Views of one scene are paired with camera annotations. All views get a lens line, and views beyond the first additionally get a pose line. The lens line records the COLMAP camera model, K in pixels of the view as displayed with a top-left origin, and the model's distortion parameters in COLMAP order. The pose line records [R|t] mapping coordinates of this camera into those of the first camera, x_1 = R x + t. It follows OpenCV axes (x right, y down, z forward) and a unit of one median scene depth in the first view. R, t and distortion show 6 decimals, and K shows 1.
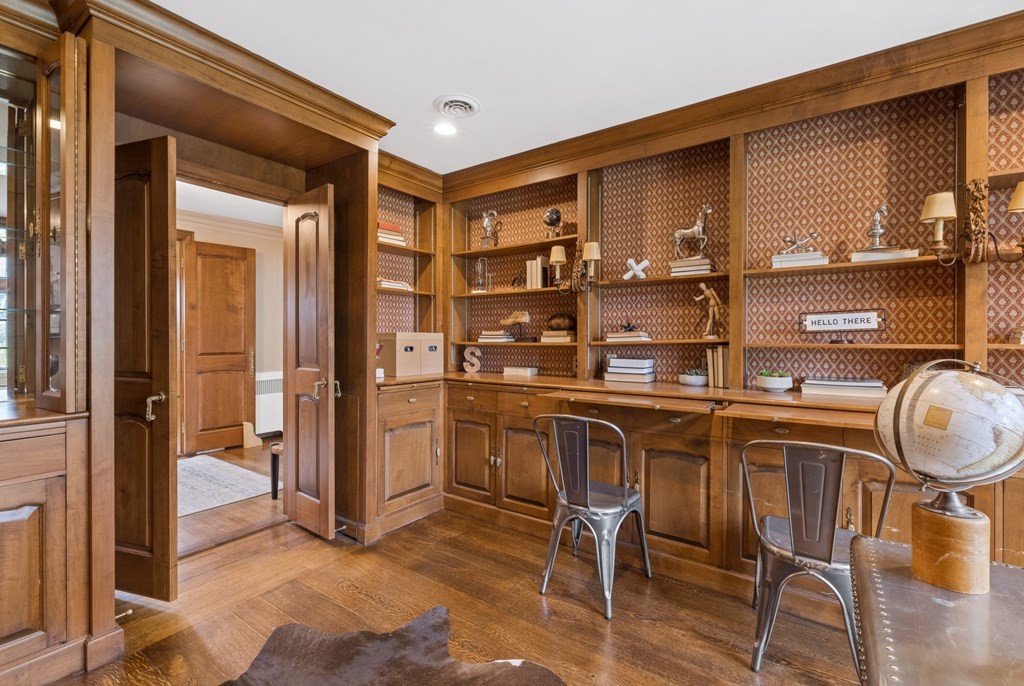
lens RADIAL K [[450.4, 0, 512.0], [0, 450.4, 343.0], [0, 0, 1]] dist [0.000153, 0.000022]
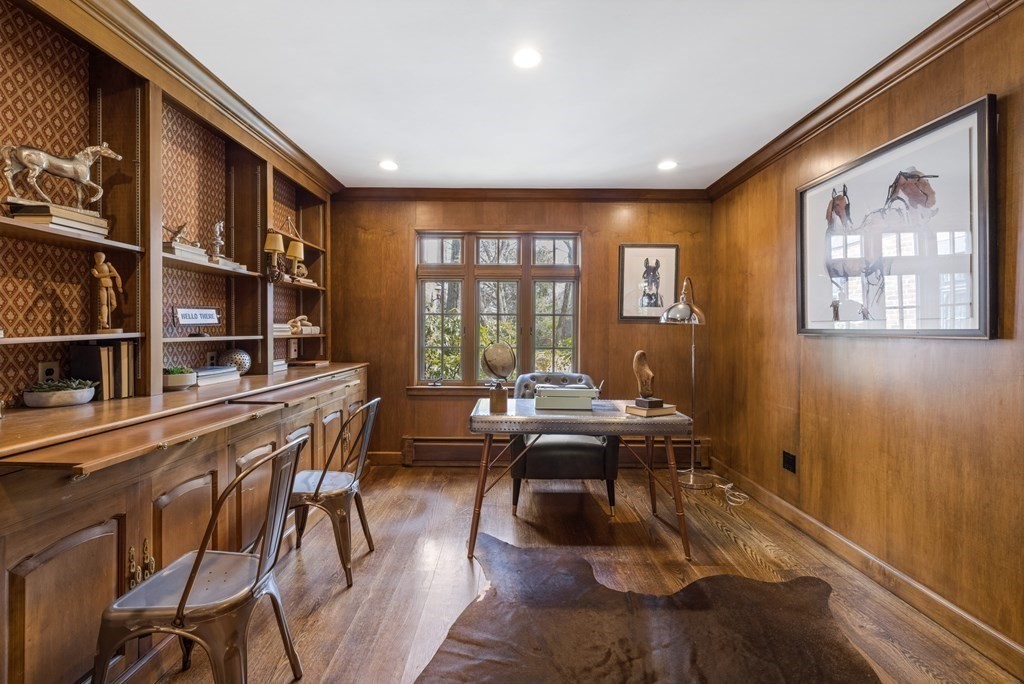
lens RADIAL K [[450.4, 0, 512.0], [0, 450.4, 342.0], [0, 0, 1]] dist [0.000153, 0.000022]
pose [[-0.582583, -0.024307, 0.812408, -0.517883], [0.003617, 0.999465, 0.032497, -0.016137], [-0.812763, 0.021870, -0.582184, 0.896207]]
